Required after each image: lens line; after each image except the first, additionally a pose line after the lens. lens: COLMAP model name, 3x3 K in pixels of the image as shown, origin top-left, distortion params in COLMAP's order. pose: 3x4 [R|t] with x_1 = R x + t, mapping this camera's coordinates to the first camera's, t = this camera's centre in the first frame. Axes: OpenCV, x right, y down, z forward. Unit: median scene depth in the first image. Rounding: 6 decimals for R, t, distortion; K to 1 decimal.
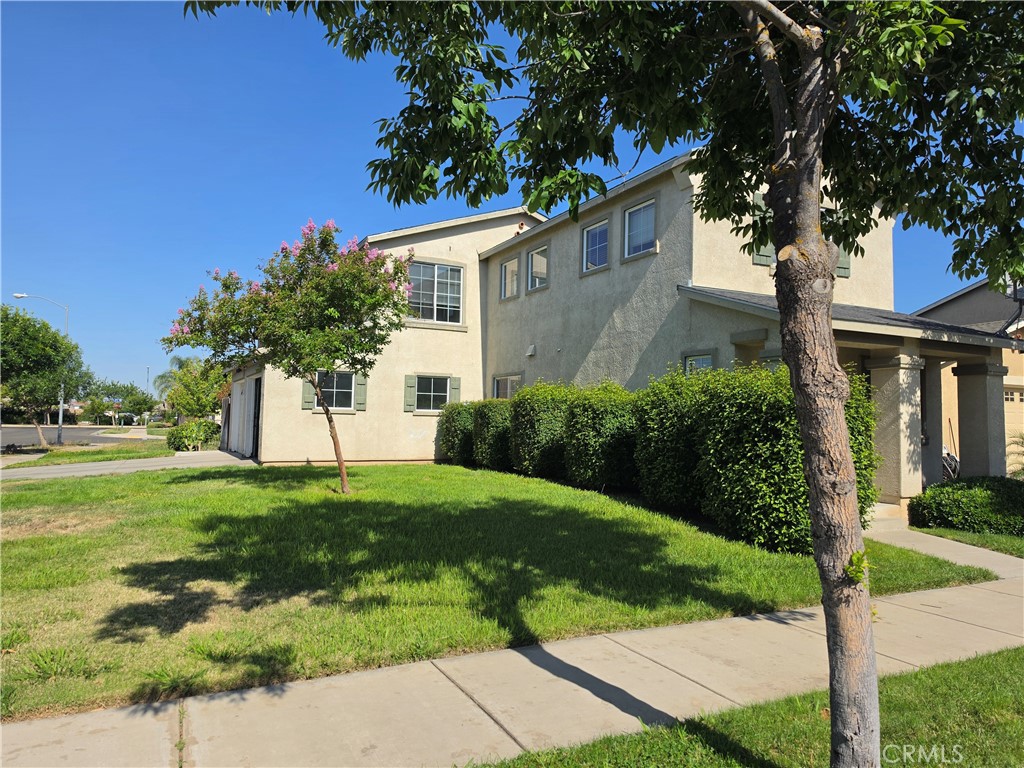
lens RADIAL K [[703.3, 0, 511.5], [0, 703.3, 378.0], [0, 0, 1]] dist [0.125743, -0.176234]
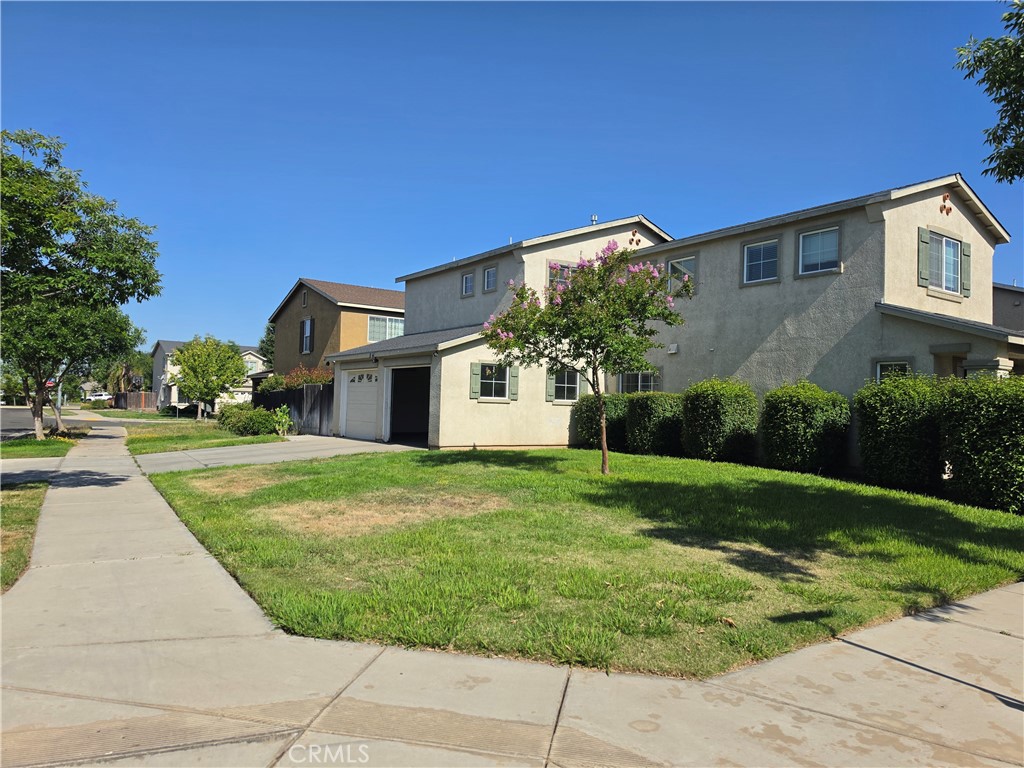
lens RADIAL K [[703.3, 0, 511.5], [0, 703.3, 378.0], [0, 0, 1]] dist [0.125743, -0.176234]
pose [[0.988417, 0.013102, 0.151199, -0.495671], [-0.016936, 0.999566, 0.024099, -0.019207], [-0.150817, -0.026381, 0.988210, -0.101605]]
